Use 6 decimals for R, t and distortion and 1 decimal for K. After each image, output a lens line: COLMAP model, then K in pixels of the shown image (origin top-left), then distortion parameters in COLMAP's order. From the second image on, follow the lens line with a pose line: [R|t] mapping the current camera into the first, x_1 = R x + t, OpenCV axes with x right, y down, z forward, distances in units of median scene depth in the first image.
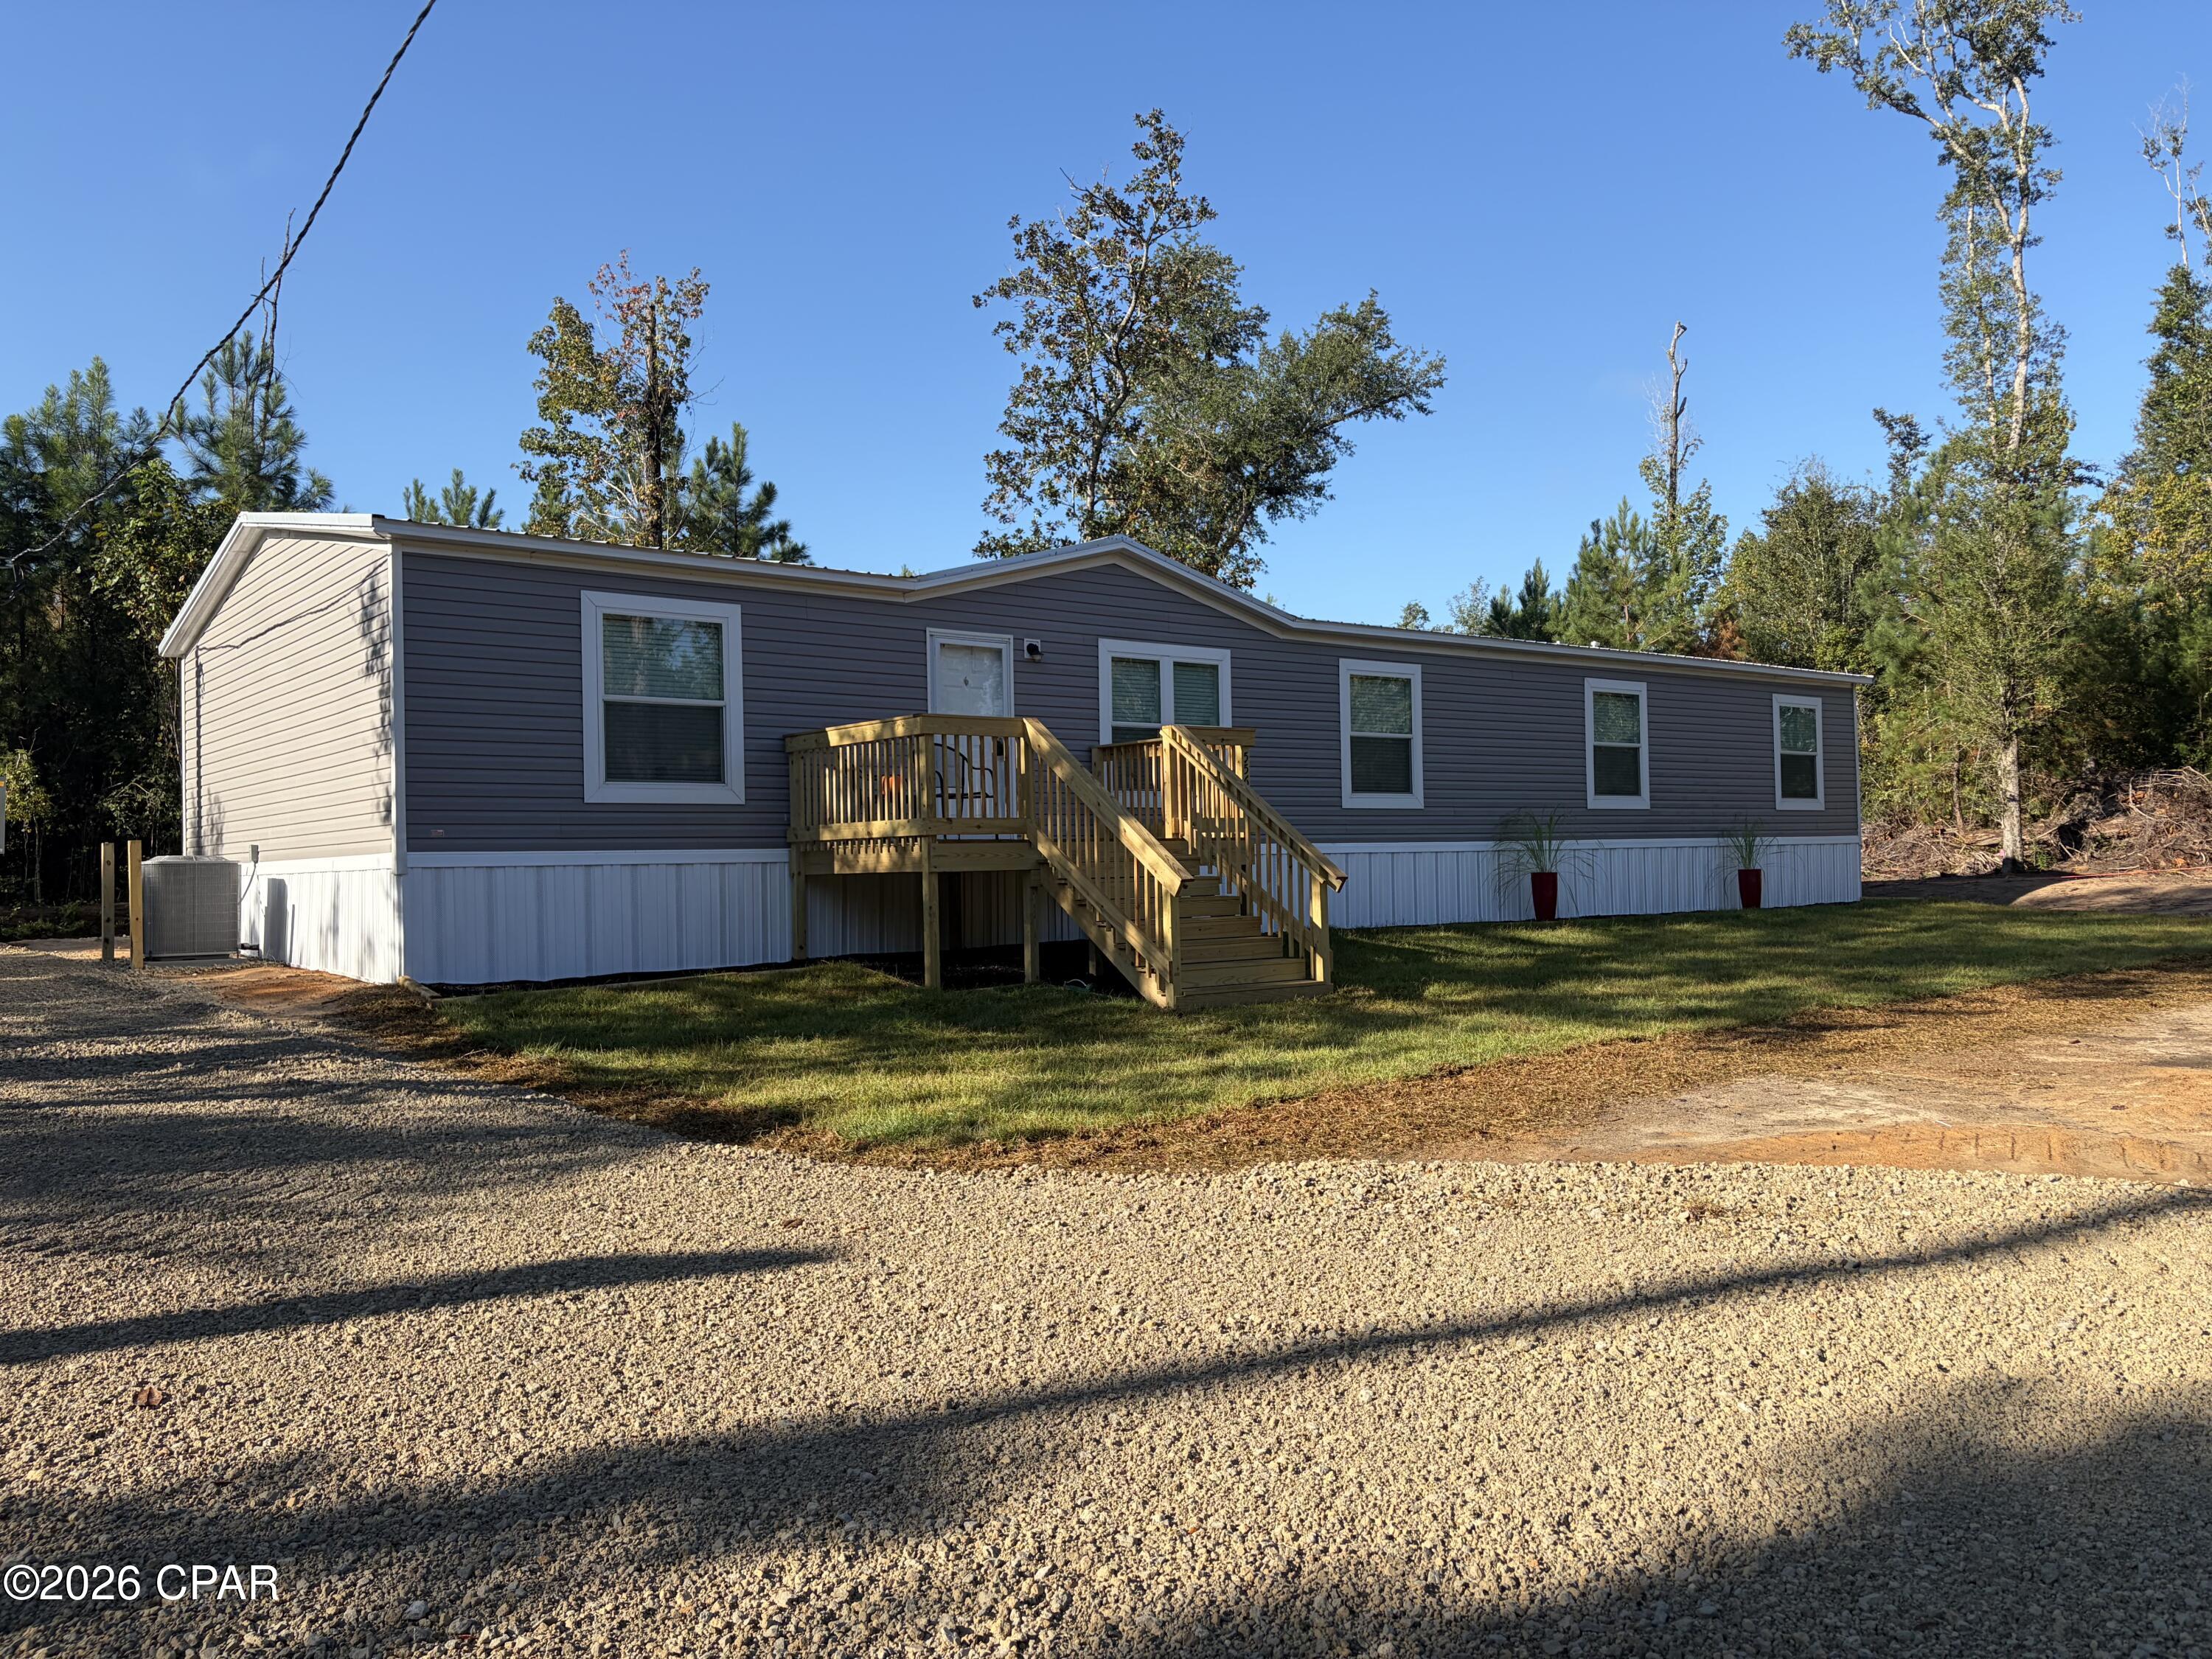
lens RADIAL K [[1656.9, 0, 1101.7], [0, 1656.9, 826.0], [0, 0, 1]] dist [0.027660, -0.005419]
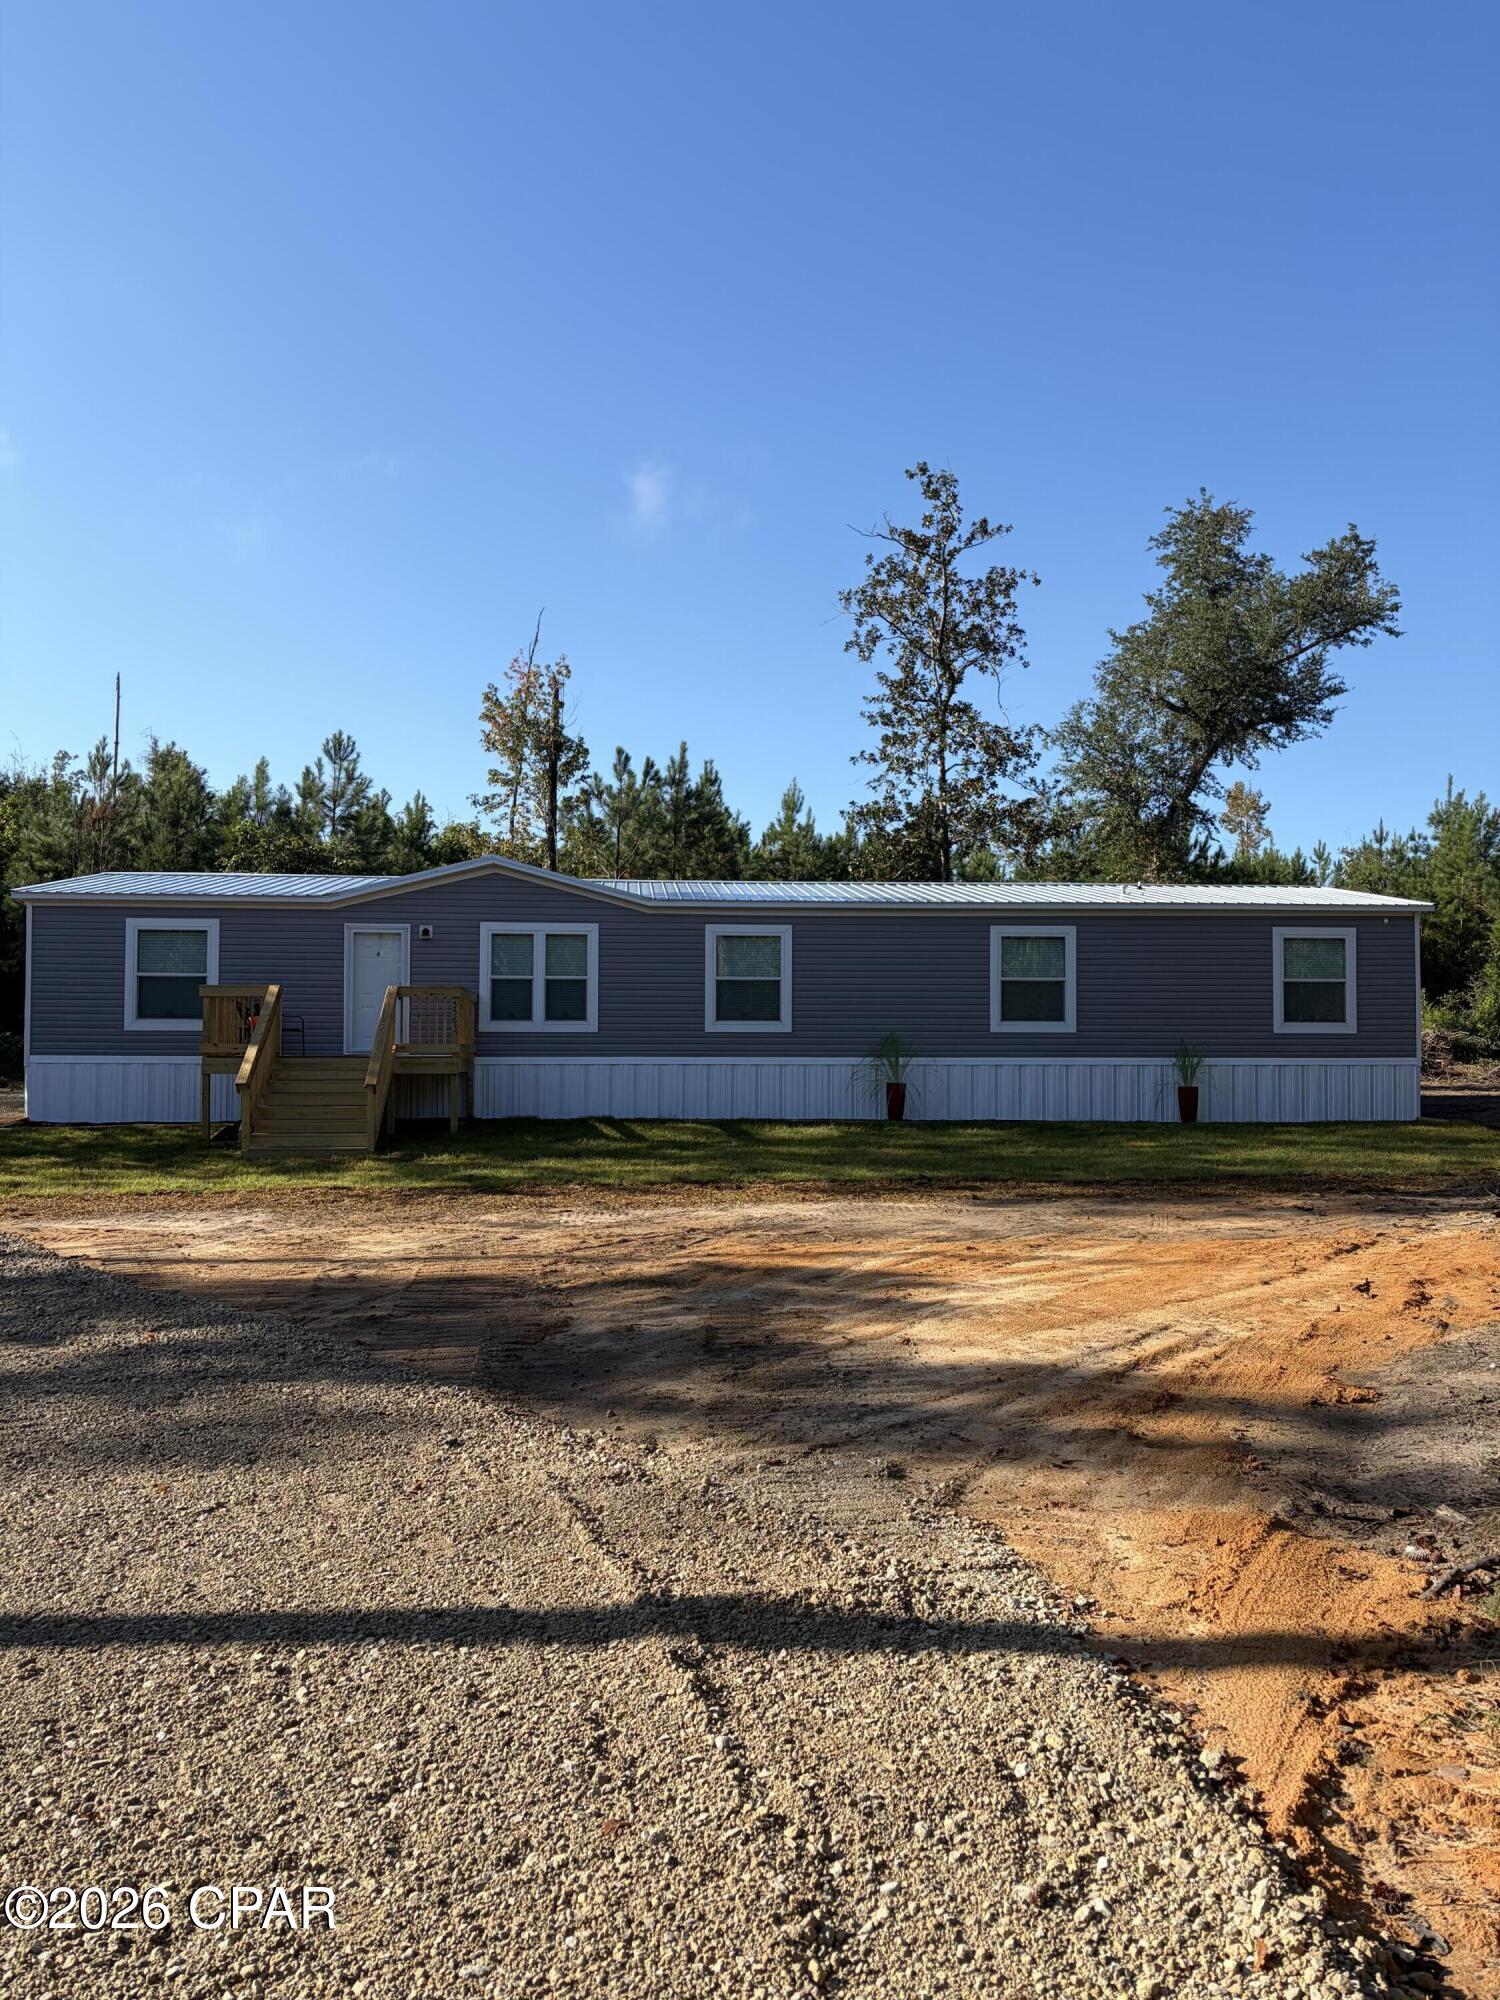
lens RADIAL K [[1508.6, 0, 750.0], [0, 1508.6, 1000.0], [0, 0, 1]] dist [0.055207, -0.062481]
pose [[0.834367, 0.001901, -0.551207, 0.511880], [-0.005779, 0.999969, -0.005300, -0.018126], [0.551180, 0.007608, 0.834352, -0.018840]]
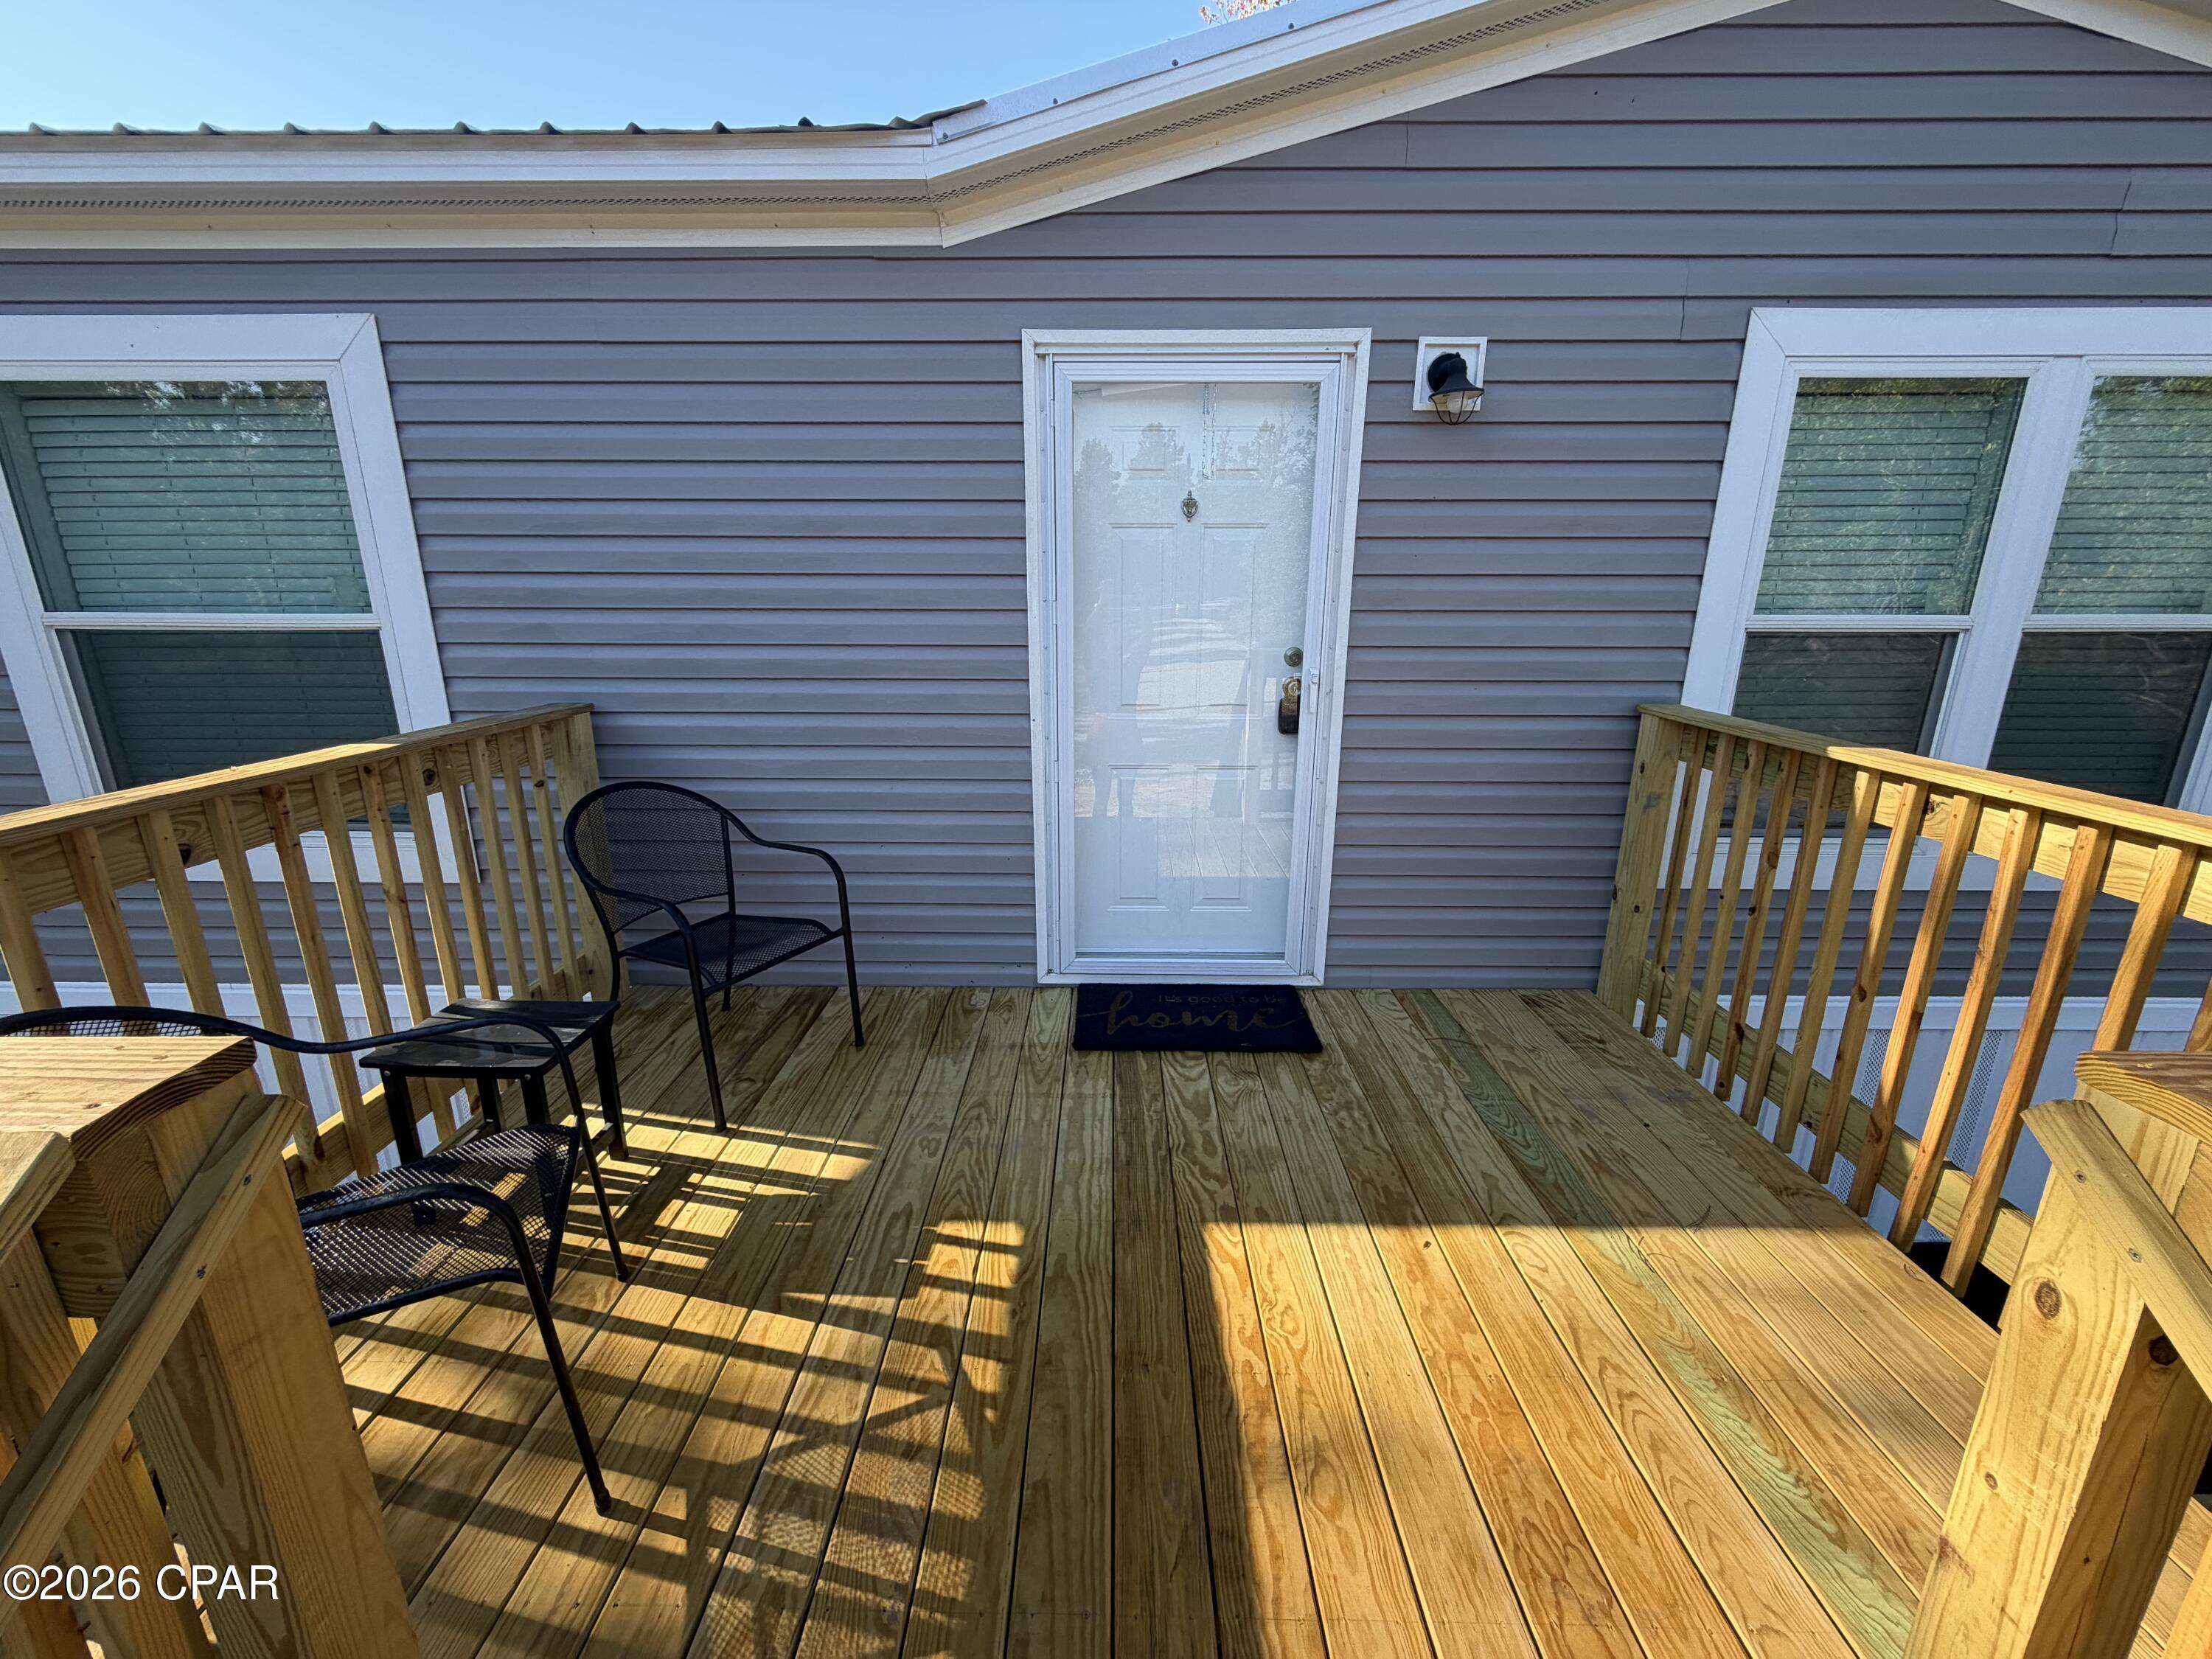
lens RADIAL K [[882.8, 0, 1101.8], [0, 882.8, 826.0], [0, 0, 1]] dist [0.001465, 0.000170]
pose [[0.778524, 0.181971, -0.600656, 0.009390], [0.000365, 0.956913, 0.290374, -0.038245], [0.627615, -0.226283, 0.744913, 0.416448]]
